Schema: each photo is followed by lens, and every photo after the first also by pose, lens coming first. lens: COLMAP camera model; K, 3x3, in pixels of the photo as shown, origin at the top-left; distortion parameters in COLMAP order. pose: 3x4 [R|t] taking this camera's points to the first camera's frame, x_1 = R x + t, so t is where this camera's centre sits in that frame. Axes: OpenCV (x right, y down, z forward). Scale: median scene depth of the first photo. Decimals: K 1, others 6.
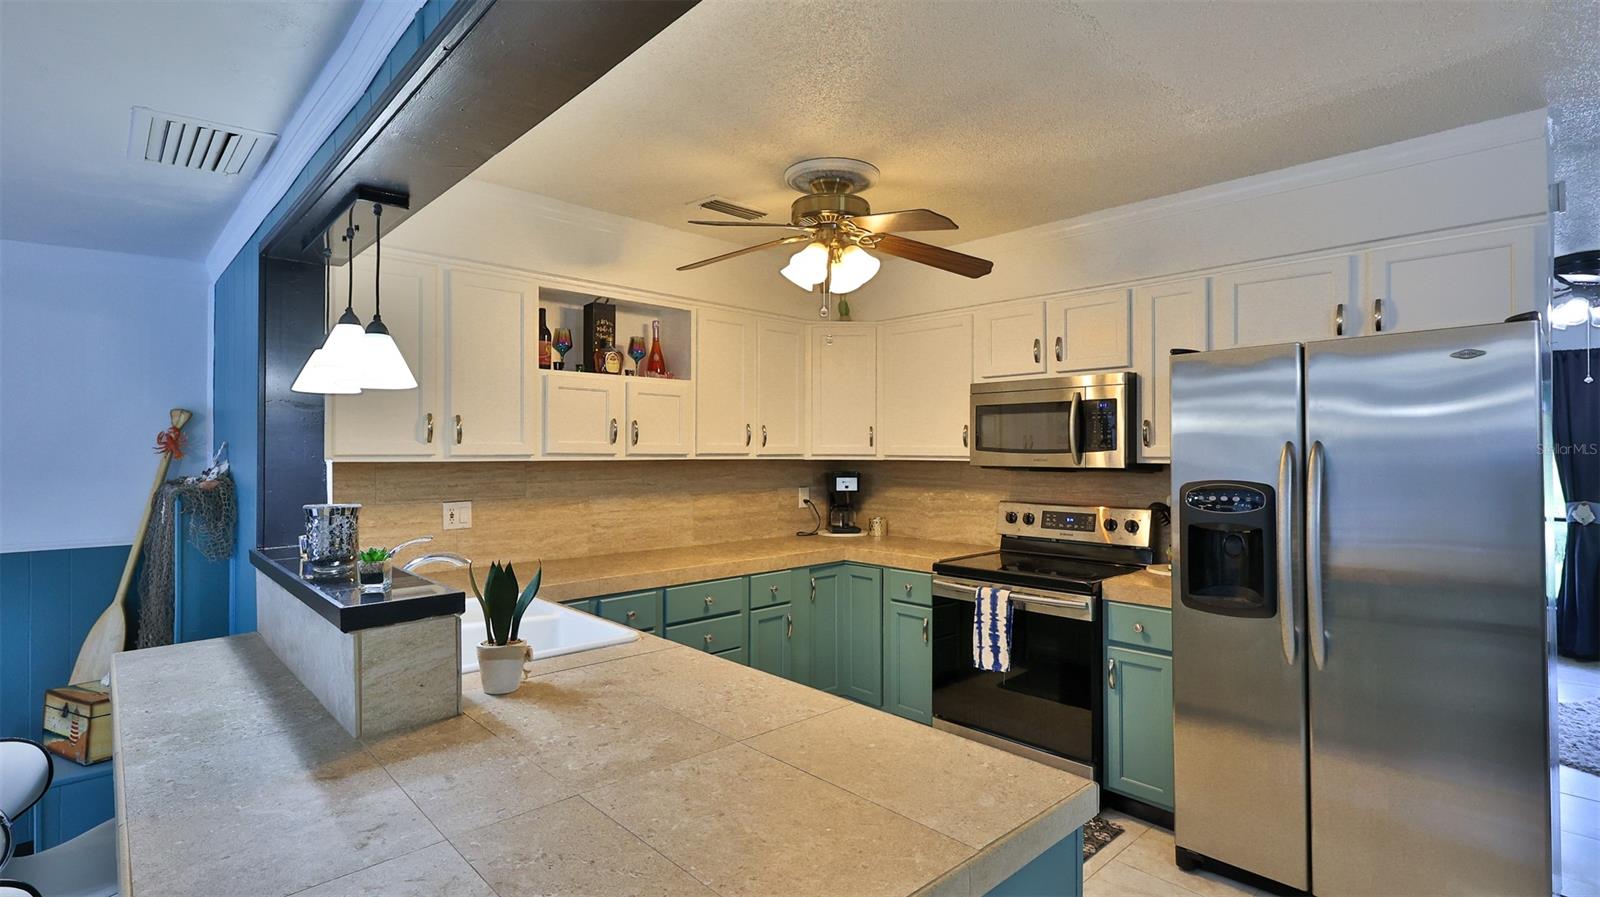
lens RADIAL K [[740.0, 0, 800.0], [0, 740.0, 448.5], [0, 0, 1]] dist [-0.002879, -0.000552]
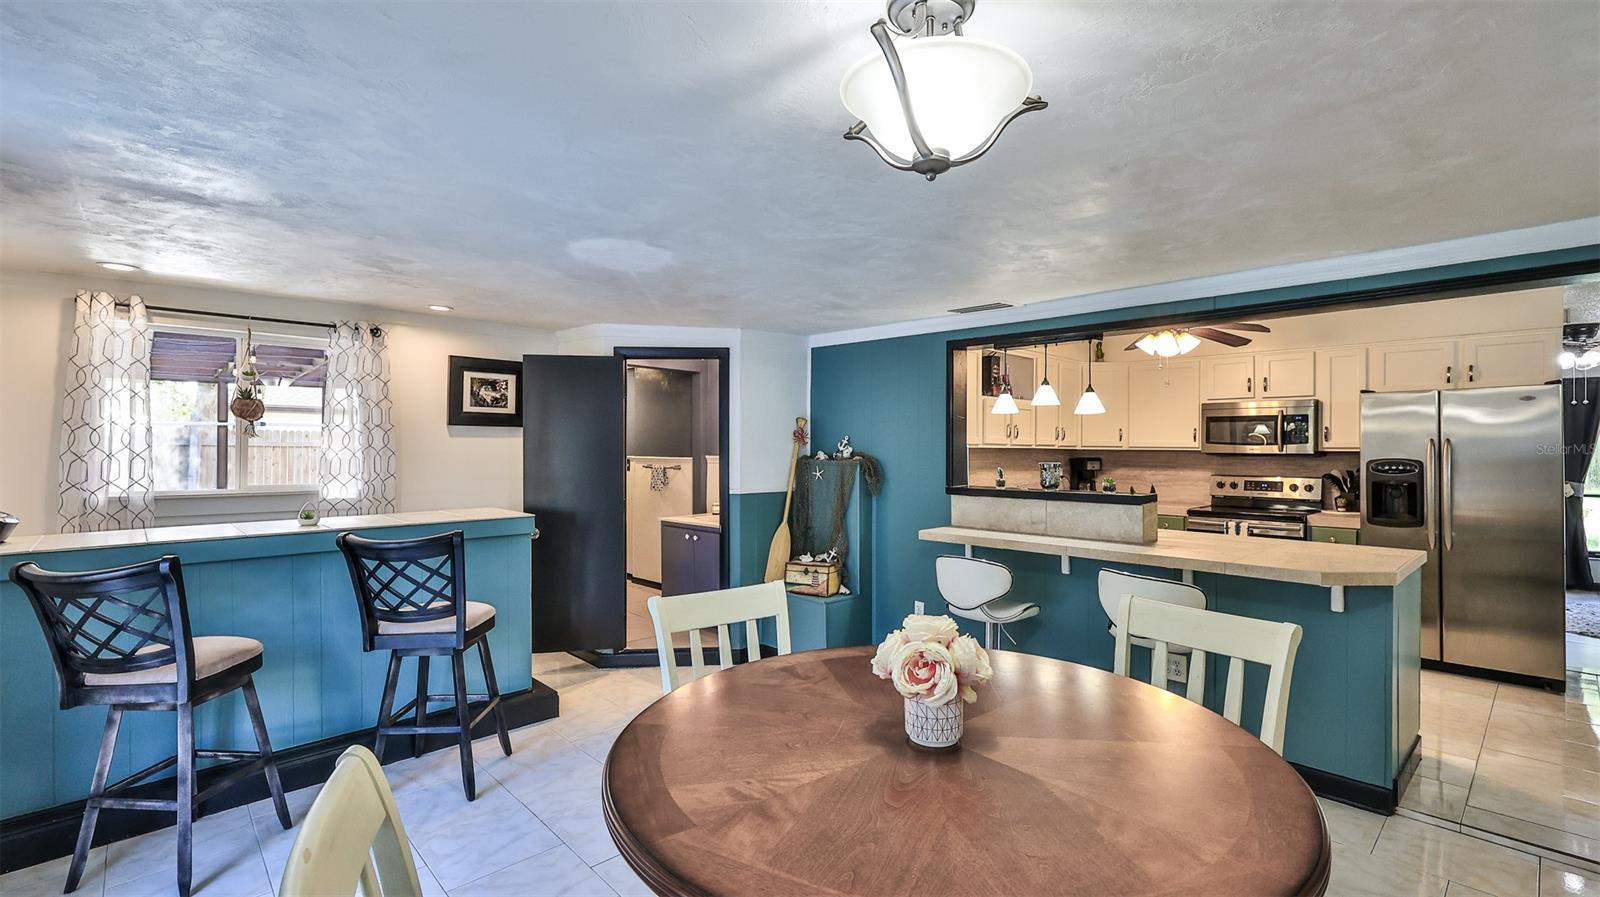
lens RADIAL K [[702.7, 0, 800.1], [0, 702.7, 445.9], [0, 0, 1]] dist [0.000308, 0.000255]
pose [[0.999733, 0.004666, -0.022637, -0.686664], [-0.004621, 0.999987, 0.002039, 0.009228], [0.022646, -0.001933, 0.999742, -0.647295]]
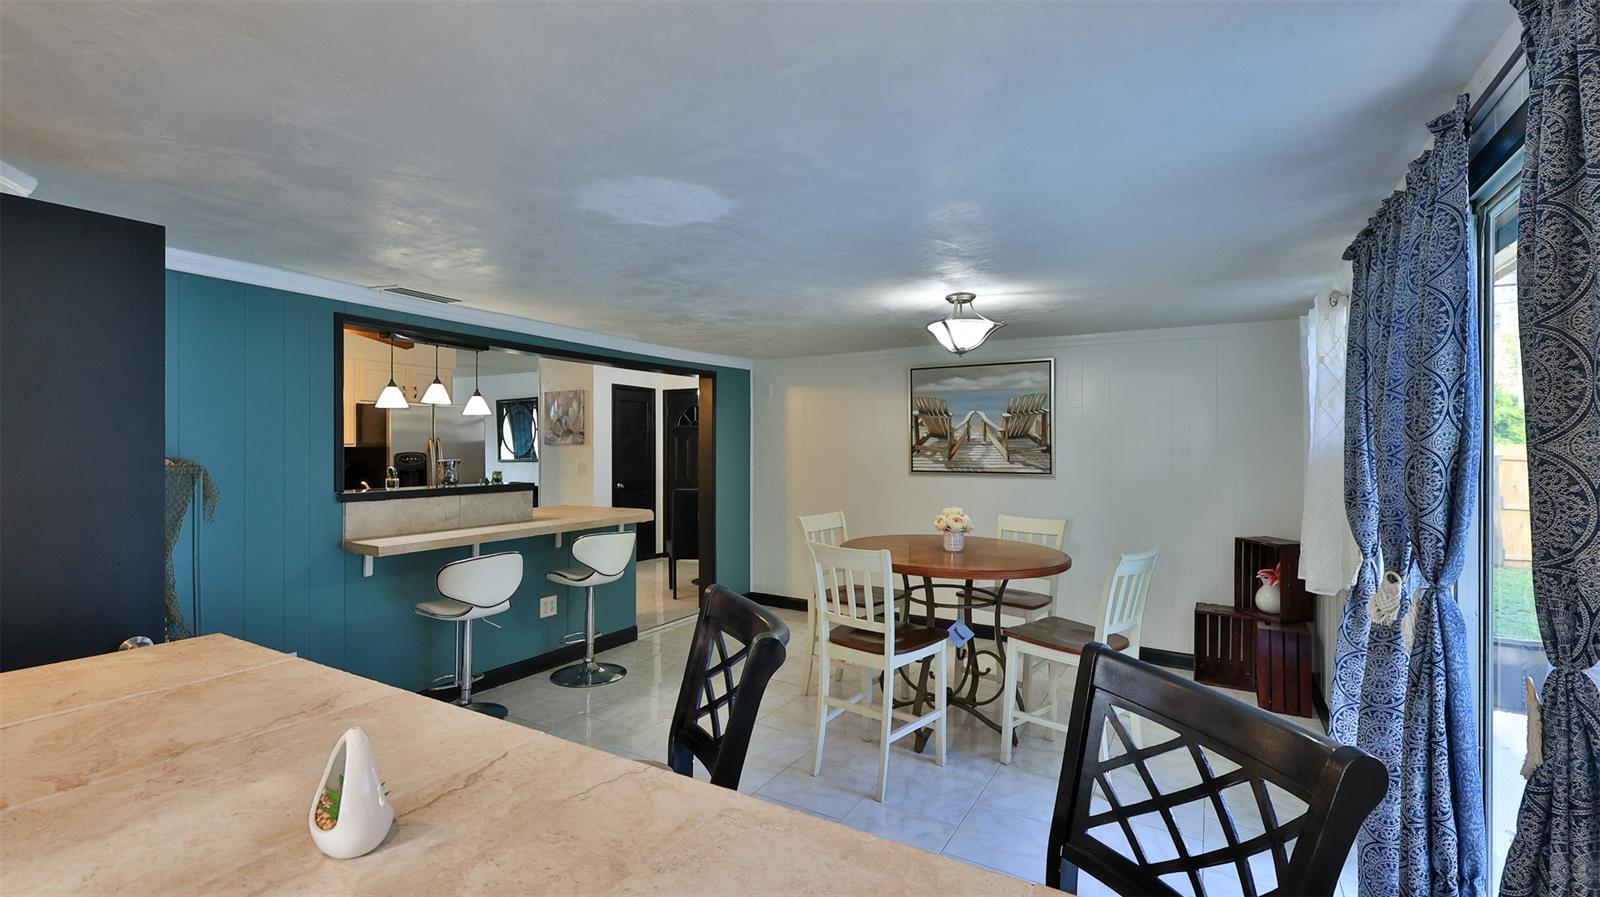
lens RADIAL K [[728.8, 0, 799.5], [0, 728.8, 451.6], [0, 0, 1]] dist [0.015884, 0.000027]
pose [[-0.294506, -0.004826, 0.955637, -1.717669], [-0.006141, 0.999976, 0.003157, 0.016262], [-0.955630, -0.004939, -0.294529, 0.355274]]
